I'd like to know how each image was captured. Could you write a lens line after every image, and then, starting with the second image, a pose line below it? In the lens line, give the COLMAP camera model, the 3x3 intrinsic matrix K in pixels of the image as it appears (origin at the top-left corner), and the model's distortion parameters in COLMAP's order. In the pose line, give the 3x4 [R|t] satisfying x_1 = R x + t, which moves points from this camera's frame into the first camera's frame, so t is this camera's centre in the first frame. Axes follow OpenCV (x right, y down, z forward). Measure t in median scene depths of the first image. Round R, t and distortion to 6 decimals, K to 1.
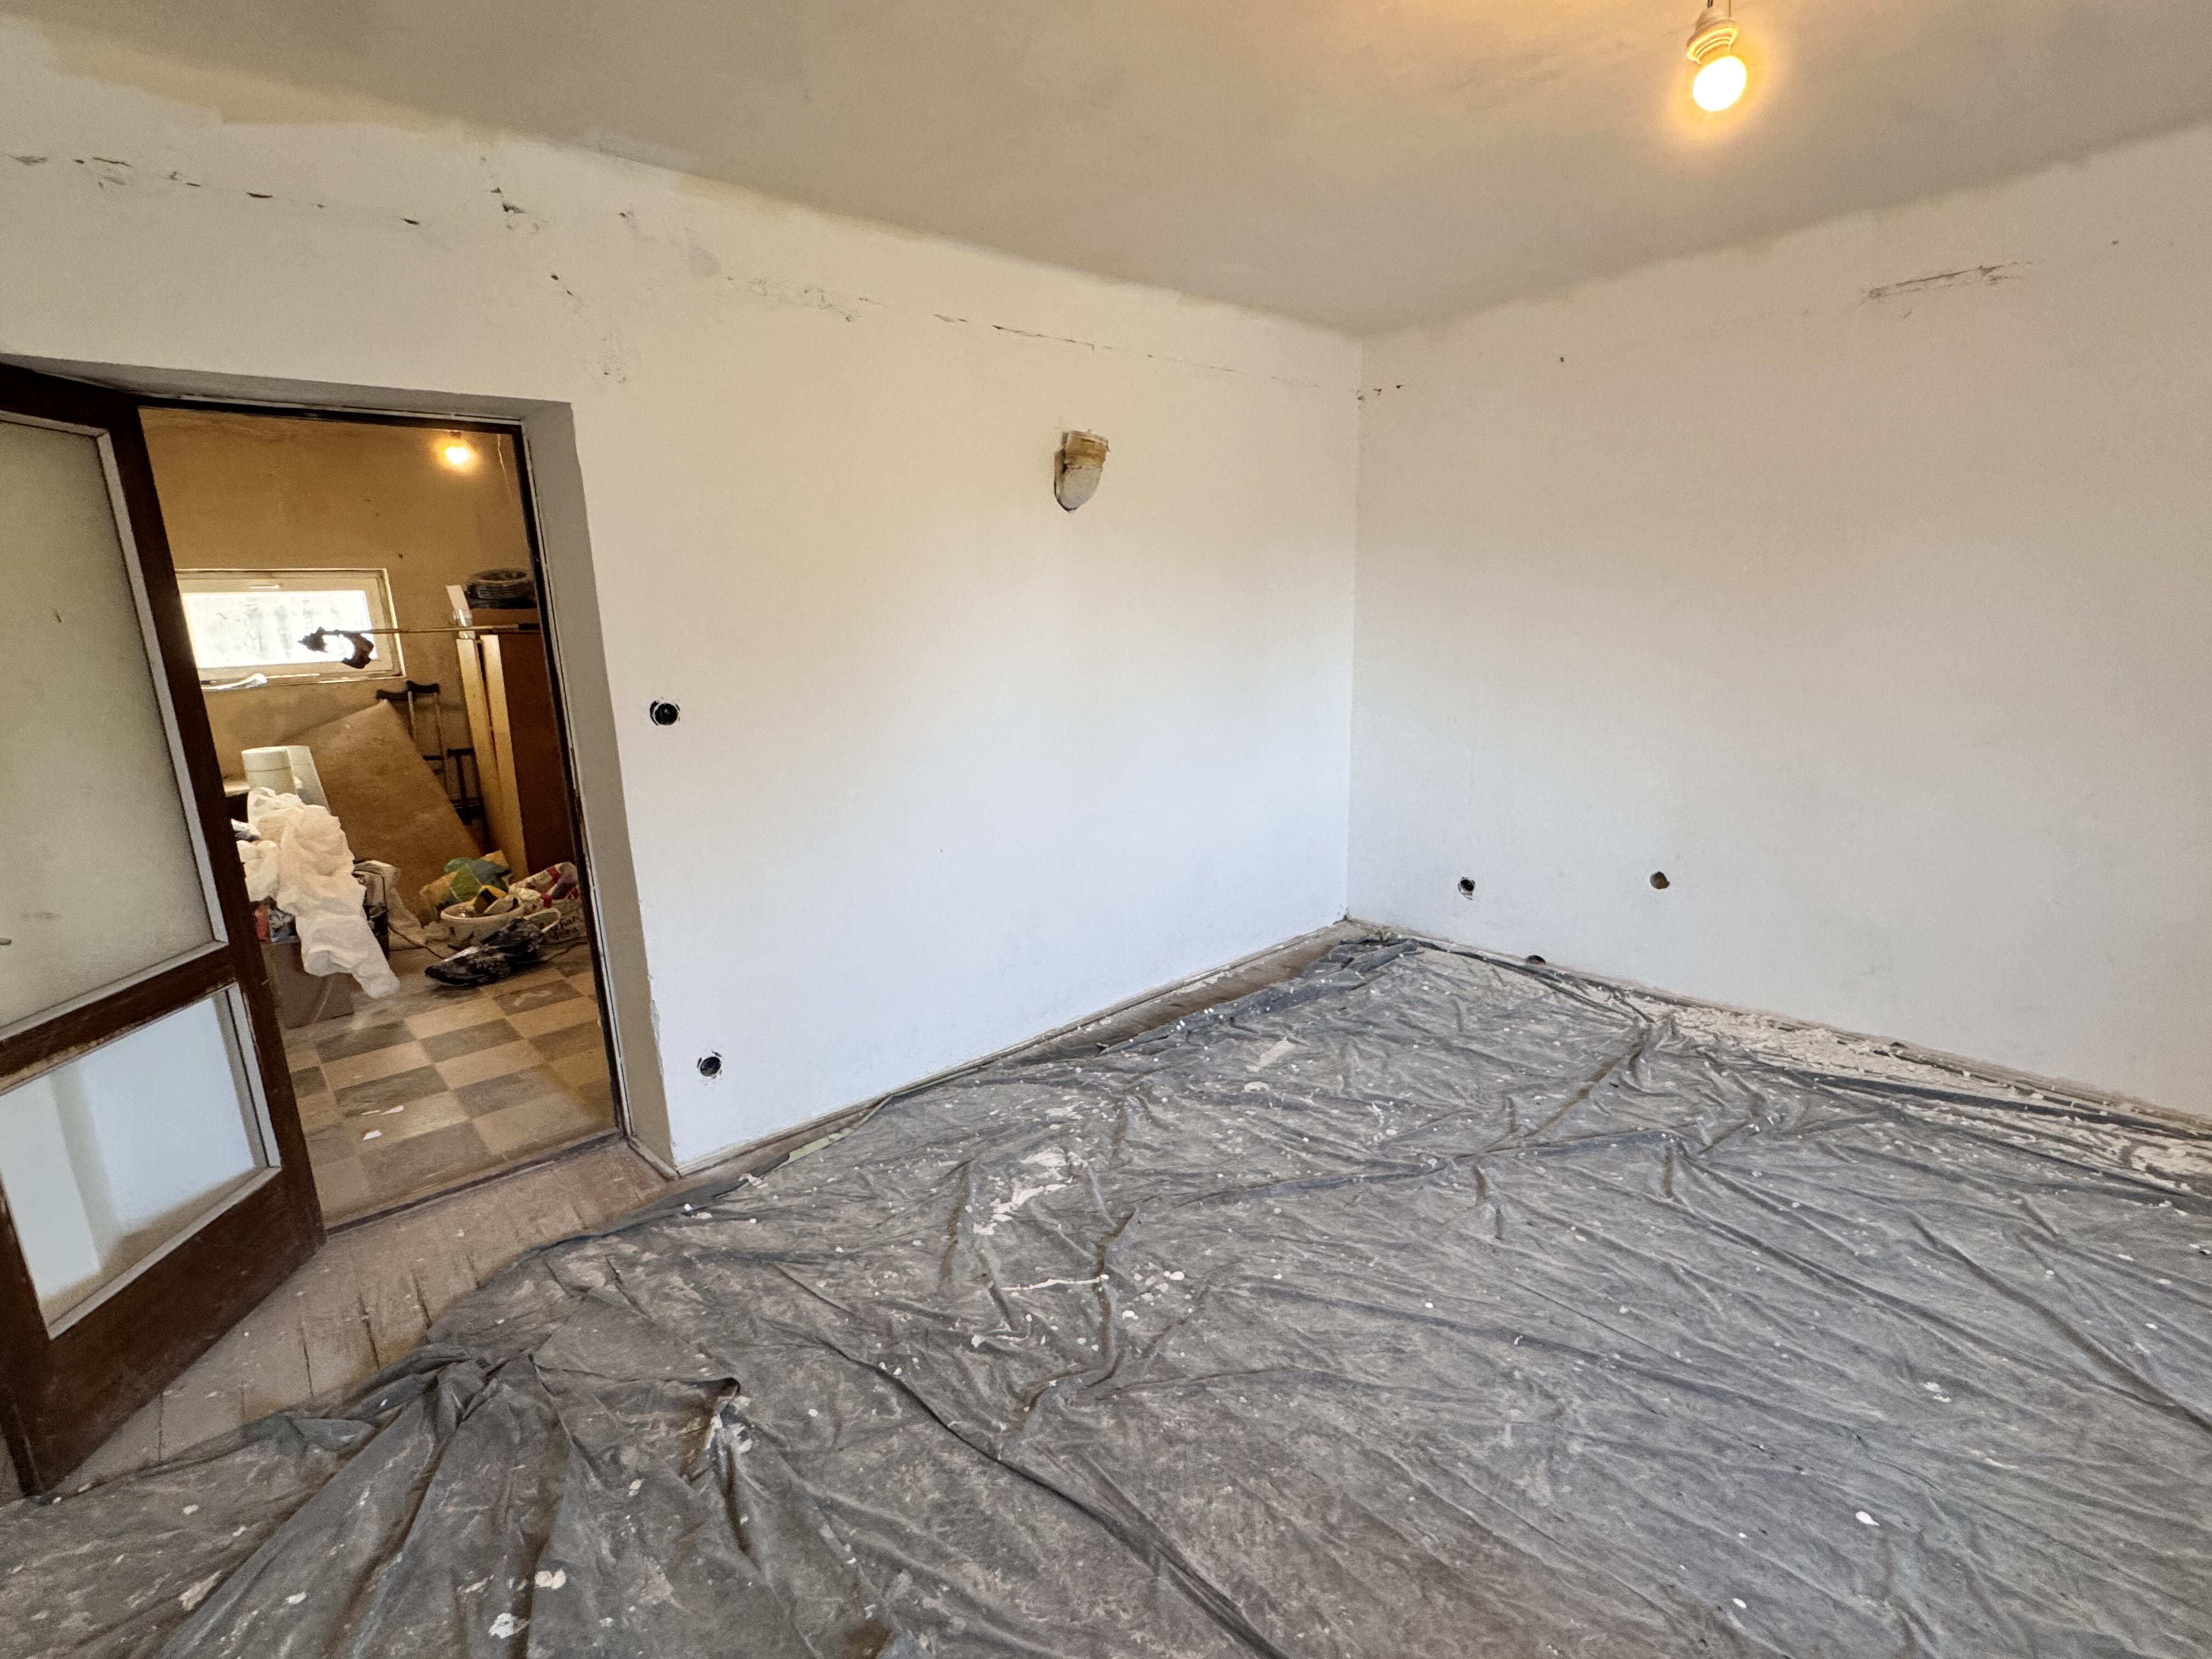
lens RADIAL K [[1022.7, 0, 1104.5], [0, 1022.7, 837.8], [0, 0, 1]] dist [-0.002208, -0.000893]
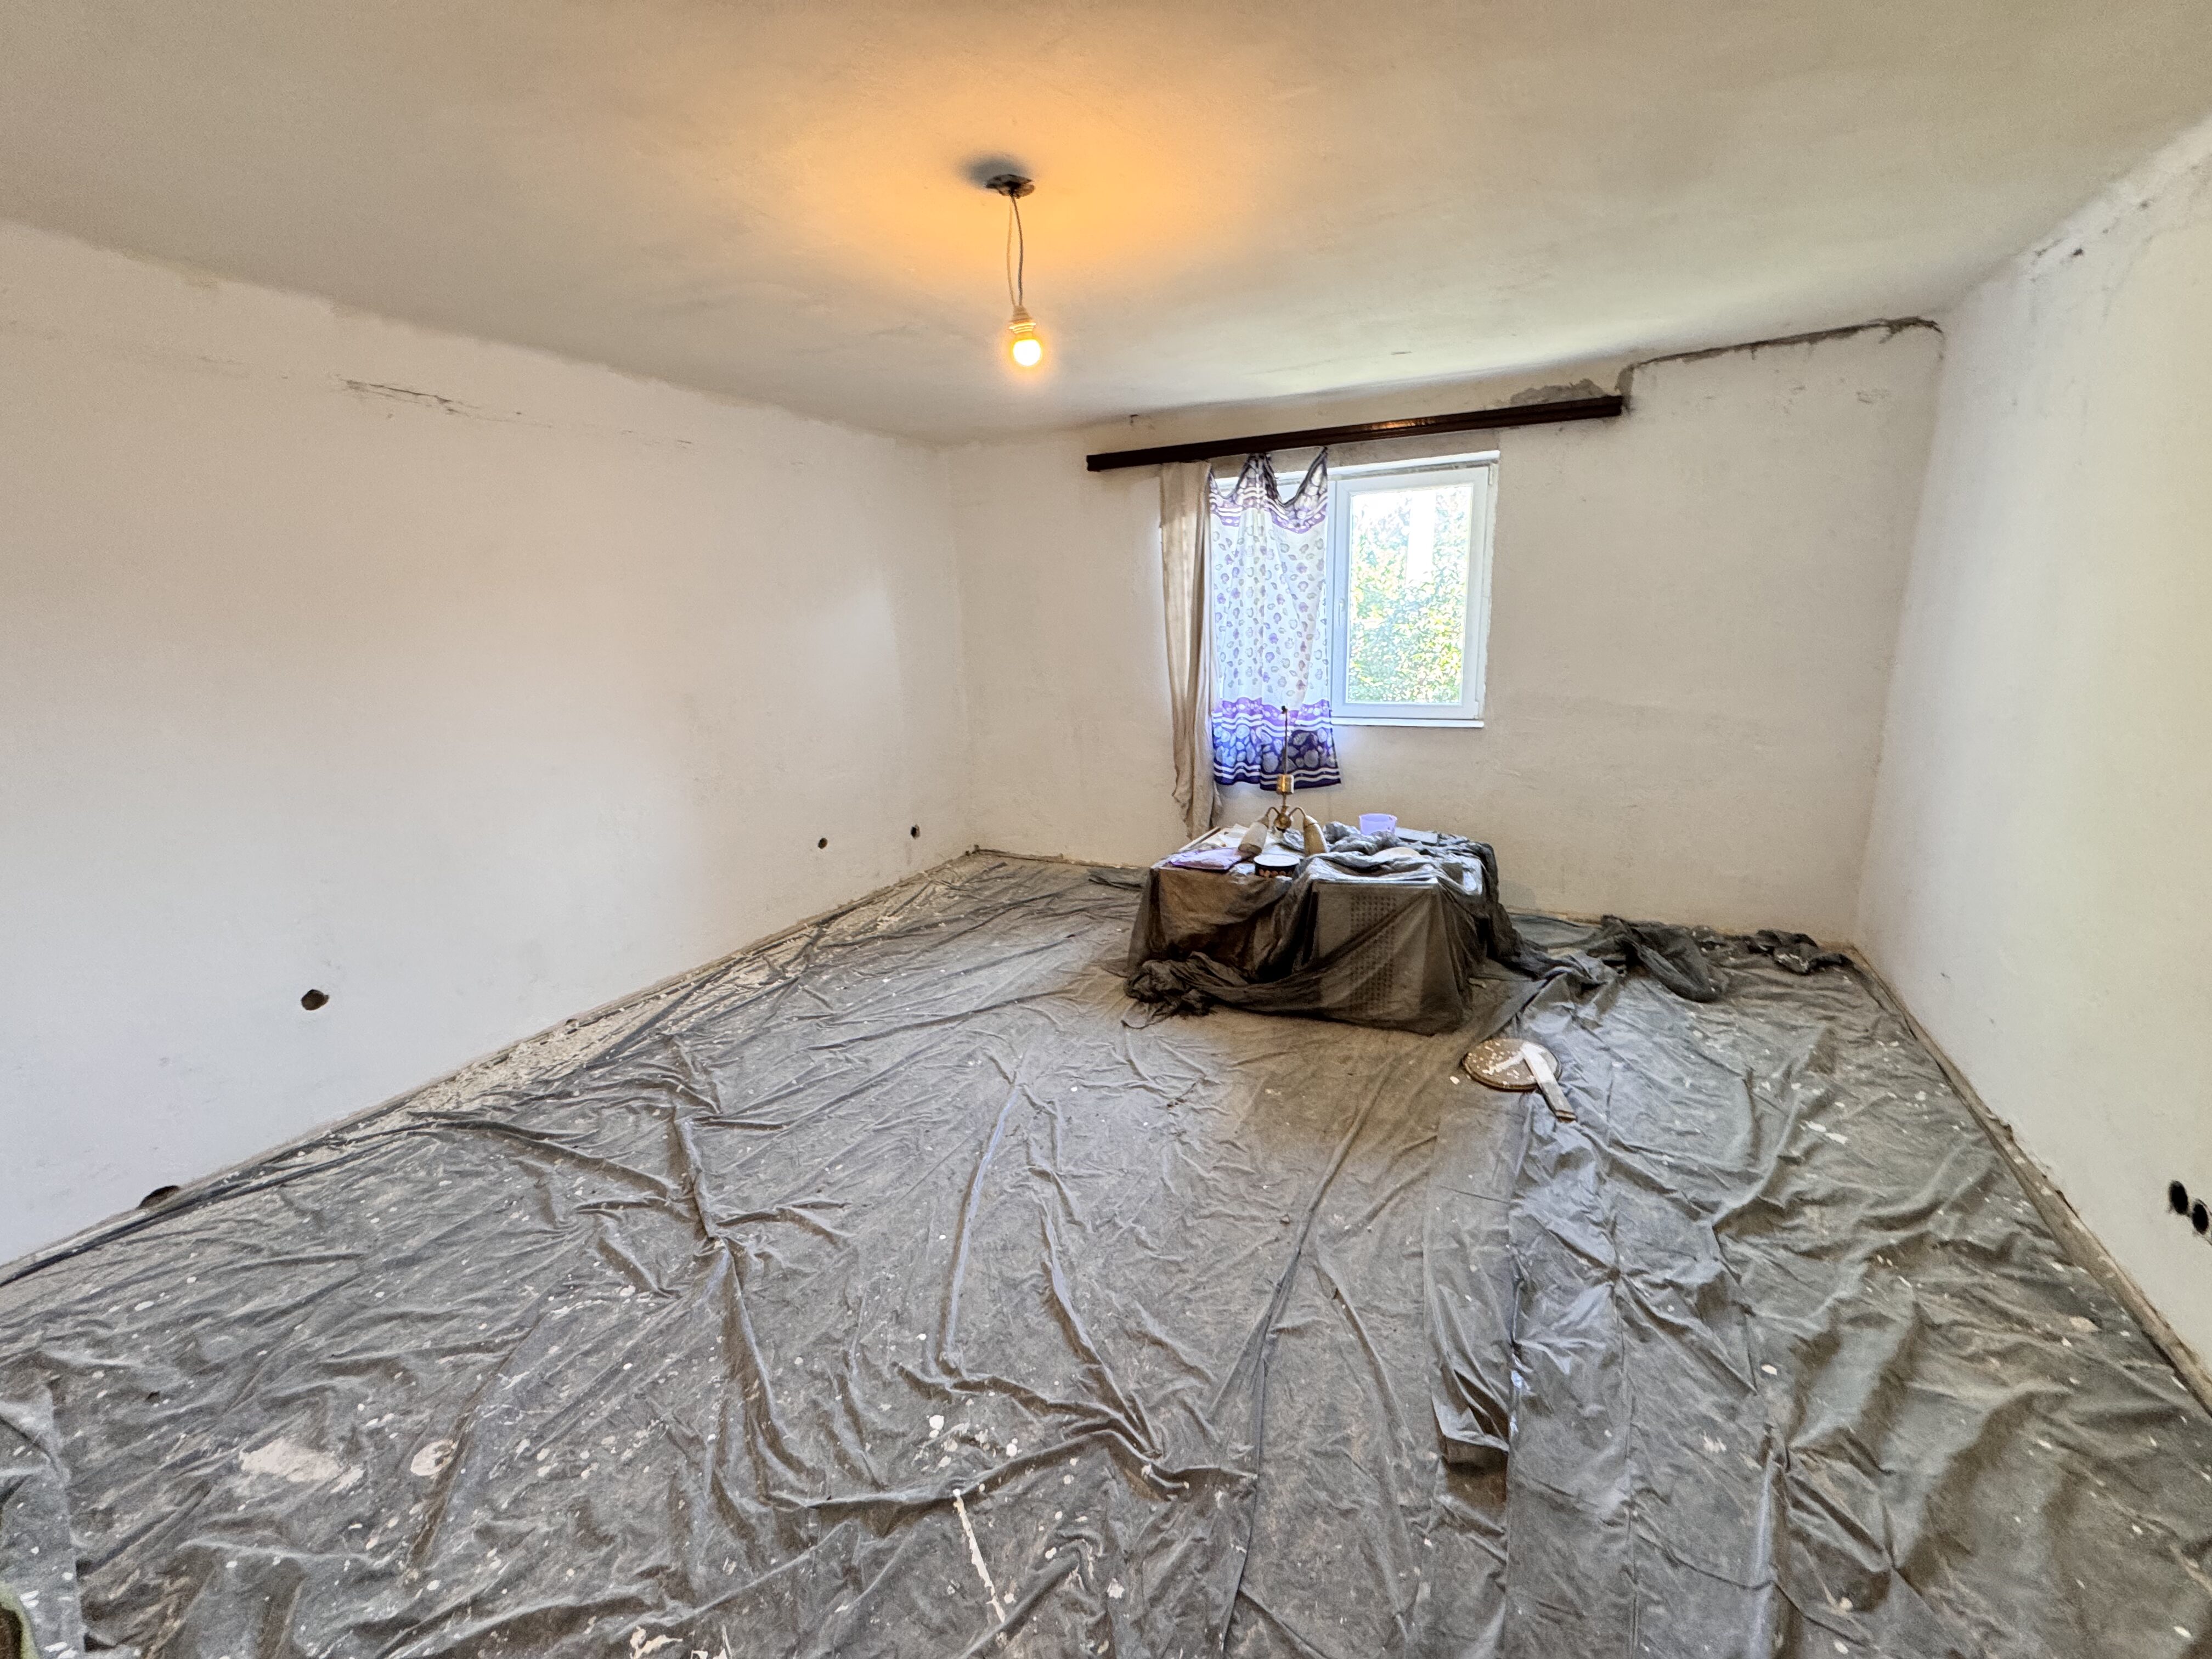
lens RADIAL K [[882.0, 0, 1108.7], [0, 882.0, 829.9], [0, 0, 1]] dist [0.000507, -0.000122]
pose [[-0.366470, -0.169227, 0.914911, -0.410102], [0.255030, 0.927391, 0.273688, -0.141304], [-0.894796, 0.333629, -0.296703, 0.658426]]
